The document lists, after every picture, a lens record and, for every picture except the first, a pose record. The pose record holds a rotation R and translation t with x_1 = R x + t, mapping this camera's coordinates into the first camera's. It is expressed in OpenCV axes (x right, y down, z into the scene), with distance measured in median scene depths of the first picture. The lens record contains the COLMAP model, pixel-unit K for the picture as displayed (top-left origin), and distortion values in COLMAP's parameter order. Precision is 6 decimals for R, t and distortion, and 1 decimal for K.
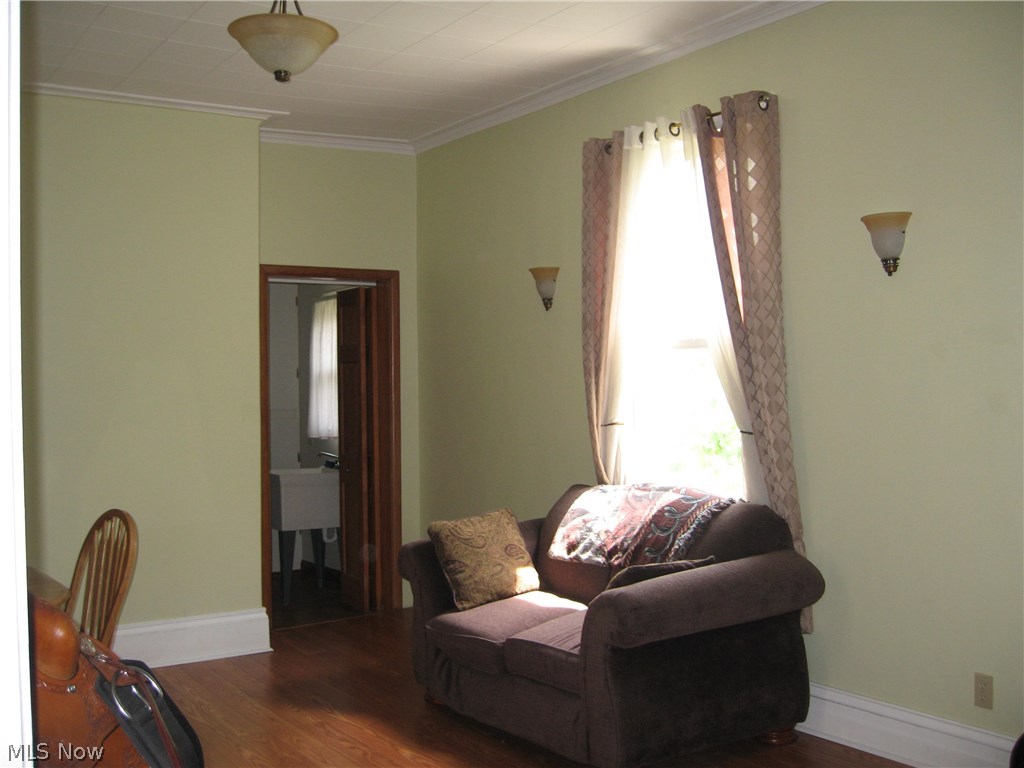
lens RADIAL K [[1116.4, 0, 515.6], [0, 1116.4, 384.3], [0, 0, 1]] dist [-0.105552, 0.000000]
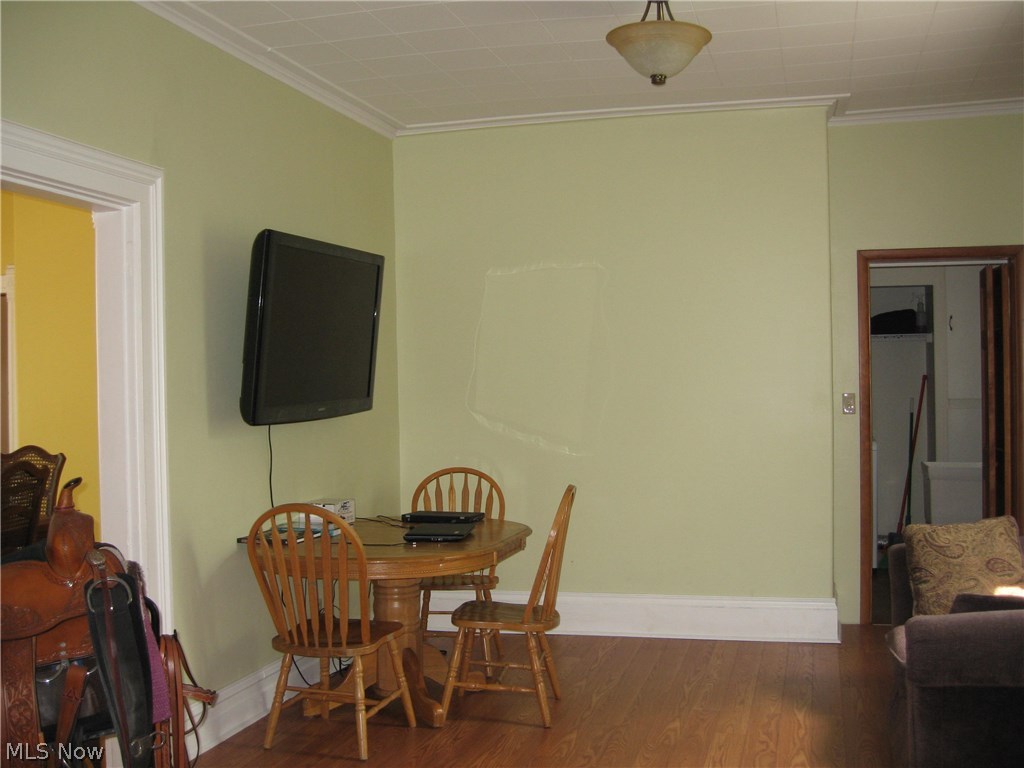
lens RADIAL K [[1116.4, 0, 516.0], [0, 1116.4, 382.7], [0, 0, 1]] dist [-0.105552, 0.000000]
pose [[0.669720, 0.005902, -0.742591, 0.387089], [0.003381, 0.999934, 0.010997, -0.003690], [0.742606, -0.009875, 0.669655, 0.160479]]
